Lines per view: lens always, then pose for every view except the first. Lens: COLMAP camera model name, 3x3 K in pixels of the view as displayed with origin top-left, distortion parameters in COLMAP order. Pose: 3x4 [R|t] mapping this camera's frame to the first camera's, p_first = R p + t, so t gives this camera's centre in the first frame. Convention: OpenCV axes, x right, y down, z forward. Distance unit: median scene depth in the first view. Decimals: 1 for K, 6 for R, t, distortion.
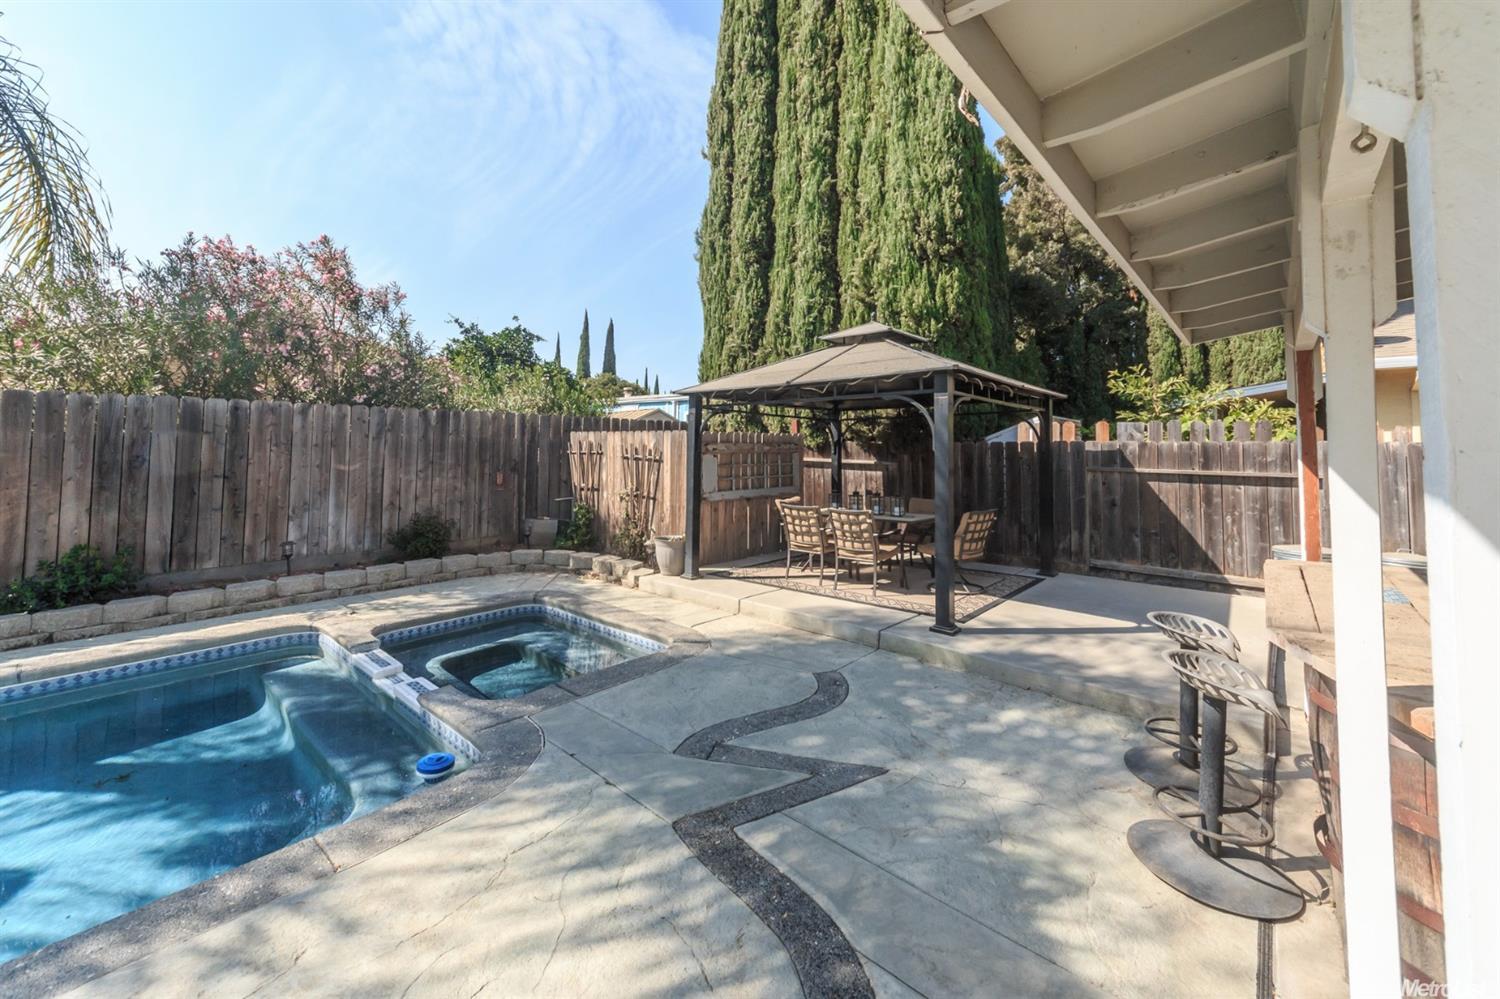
lens RADIAL K [[586.8, 0, 753.8], [0, 586.8, 424.8], [0, 0, 1]] dist [-0.007810, -0.000053]
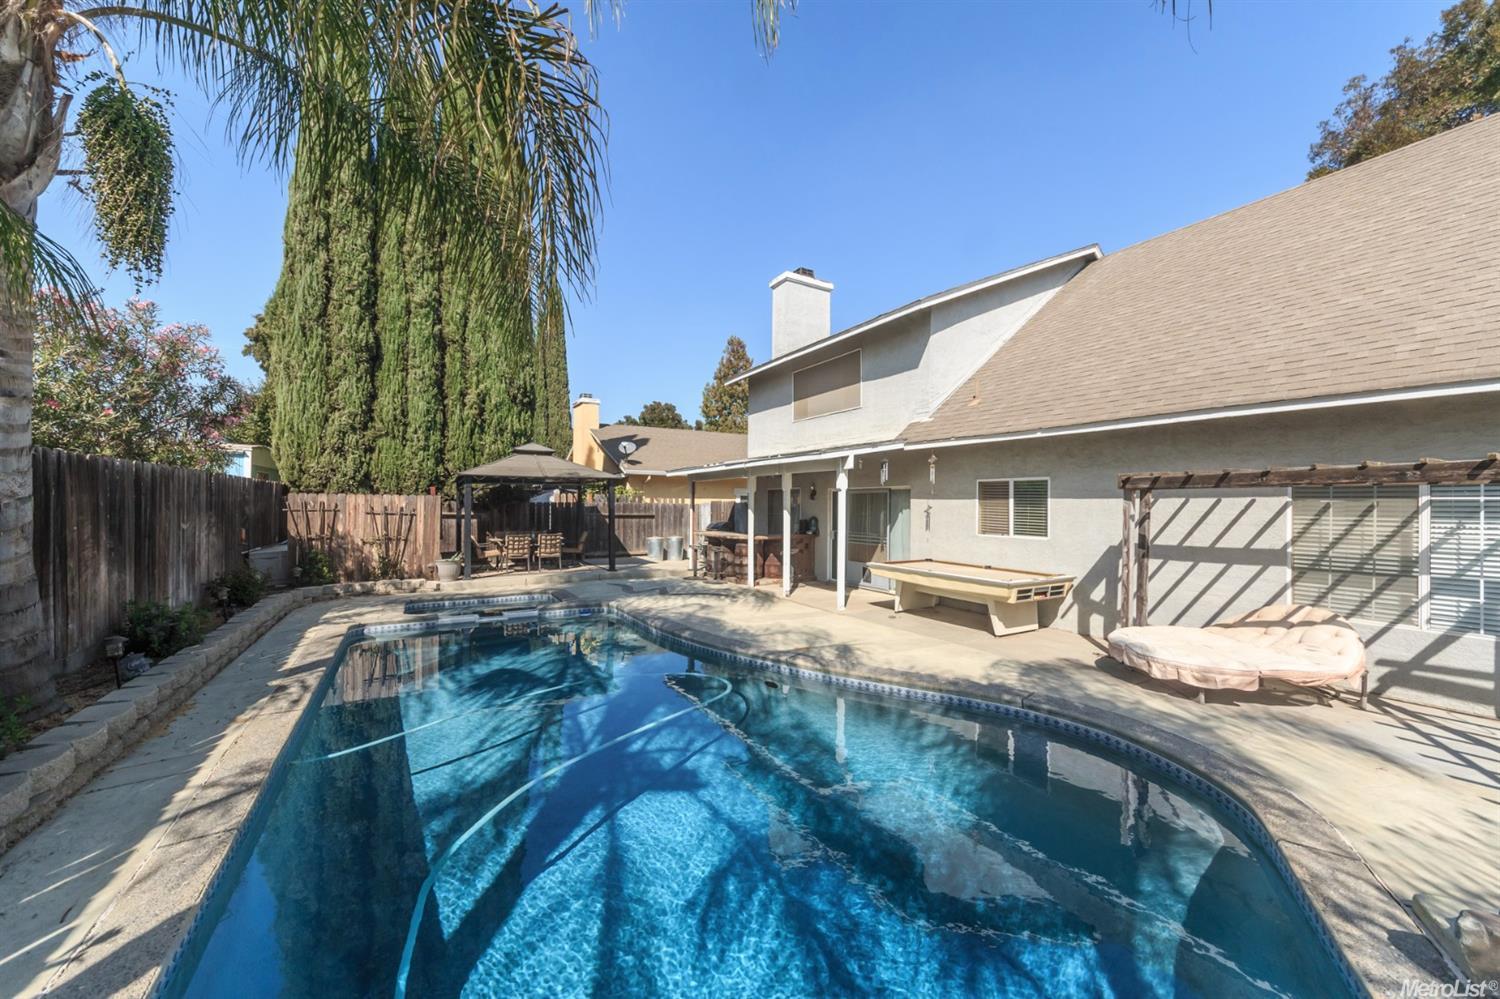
lens RADIAL K [[574.0, 0, 750.0], [0, 574.0, 499.5], [0, 0, 1]] dist [-0.001314, -0.000117]
pose [[0.305802, 0.004553, 0.952084, -1.154902], [-0.040410, 0.999150, 0.008201, -0.022696], [-0.951237, -0.040981, 0.305726, -0.253300]]
